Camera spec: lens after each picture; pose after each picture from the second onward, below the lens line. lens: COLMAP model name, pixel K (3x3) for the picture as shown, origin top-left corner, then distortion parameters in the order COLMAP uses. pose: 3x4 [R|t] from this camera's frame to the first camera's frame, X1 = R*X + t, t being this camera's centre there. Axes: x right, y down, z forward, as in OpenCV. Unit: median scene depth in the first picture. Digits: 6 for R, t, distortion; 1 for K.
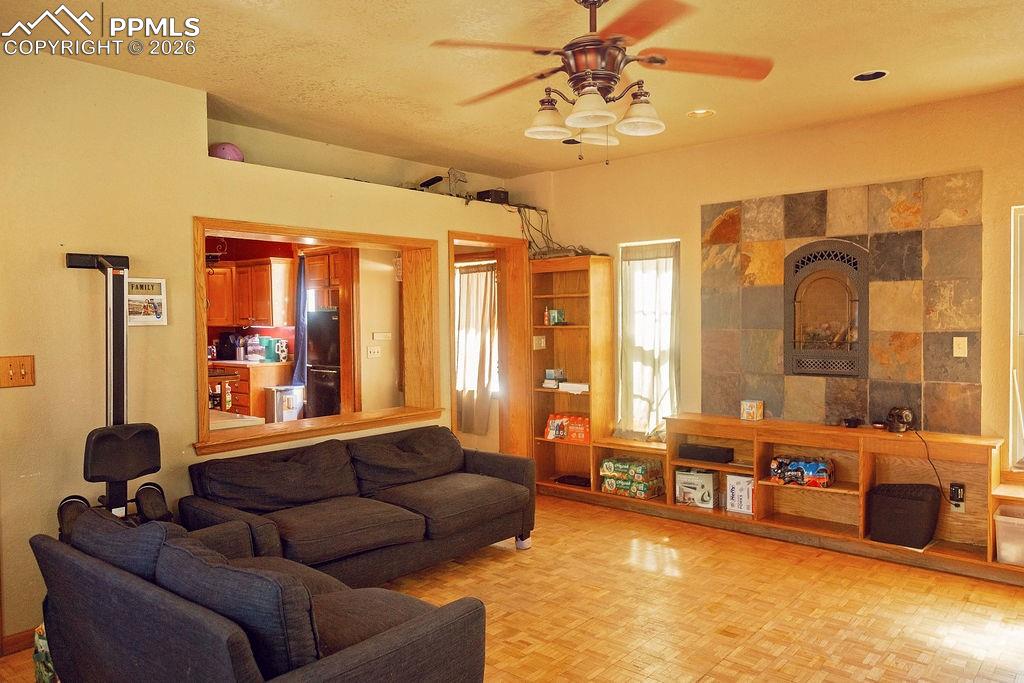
lens RADIAL K [[718.1, 0, 509.9], [0, 718.1, 352.1], [0, 0, 1]] dist [0.002206, 0.001482]
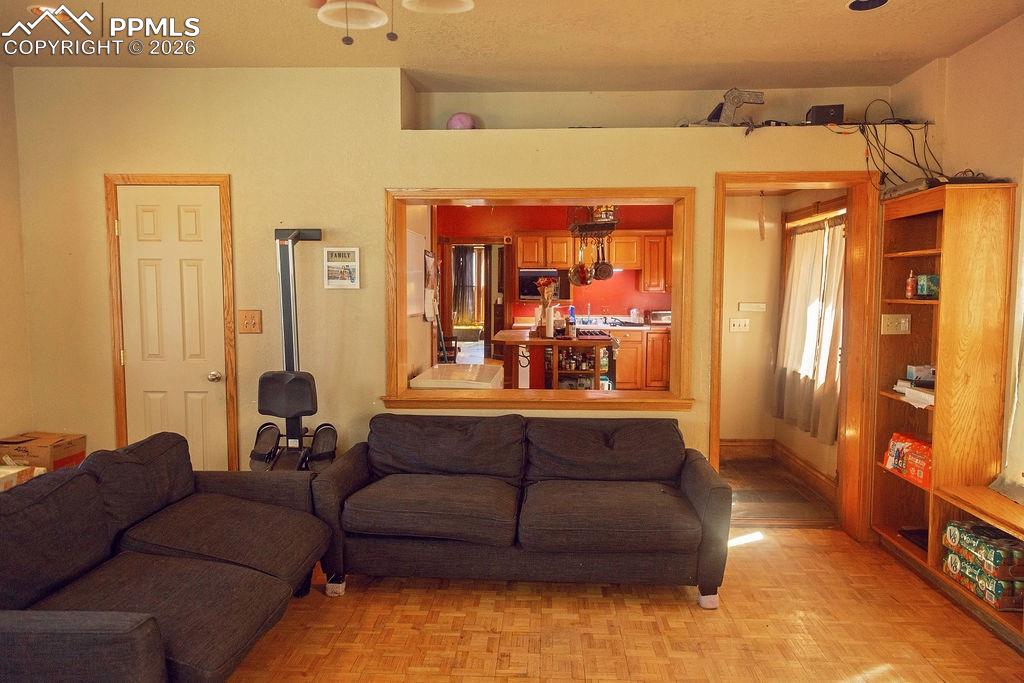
lens RADIAL K [[674.7, 0, 512.0], [0, 674.7, 341.5], [0, 0, 1]] dist [0.007668, 0.003410]
pose [[0.625539, 0.074828, -0.776596, 0.395884], [-0.046735, 0.997196, 0.058439, -0.022084], [0.778792, -0.000262, 0.627283, 0.413606]]
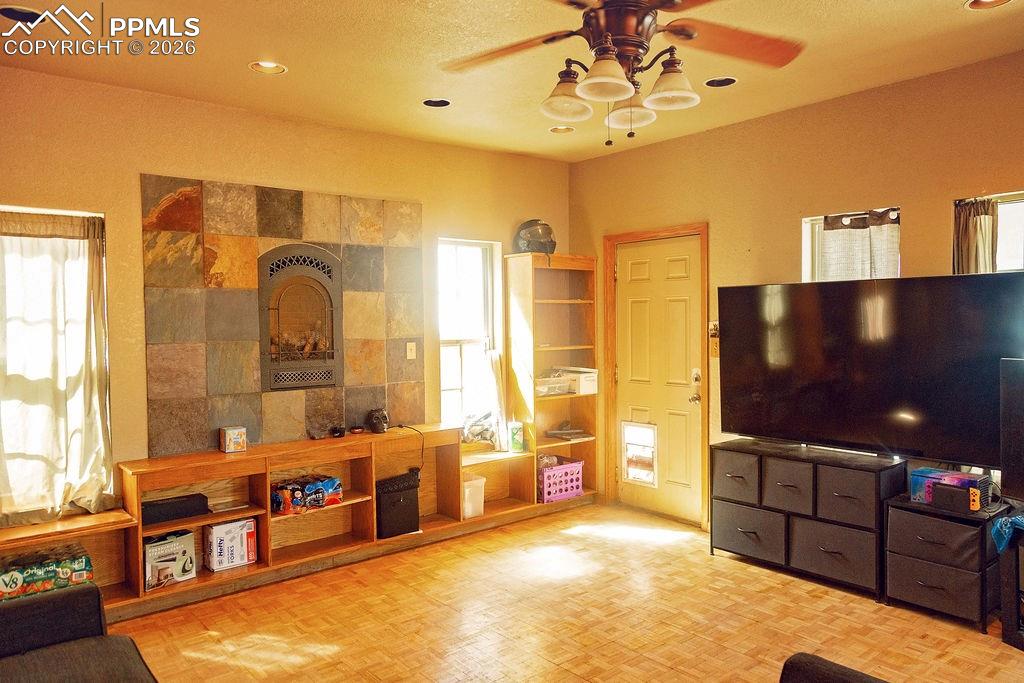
lens RADIAL K [[718.1, 0, 509.9], [0, 718.1, 352.1], [0, 0, 1]] dist [0.002206, 0.001482]
pose [[0.153166, -0.033328, 0.987638, -0.443952], [0.058813, 0.997967, 0.024555, -0.021385], [-0.986449, 0.054325, 0.154815, 0.581490]]
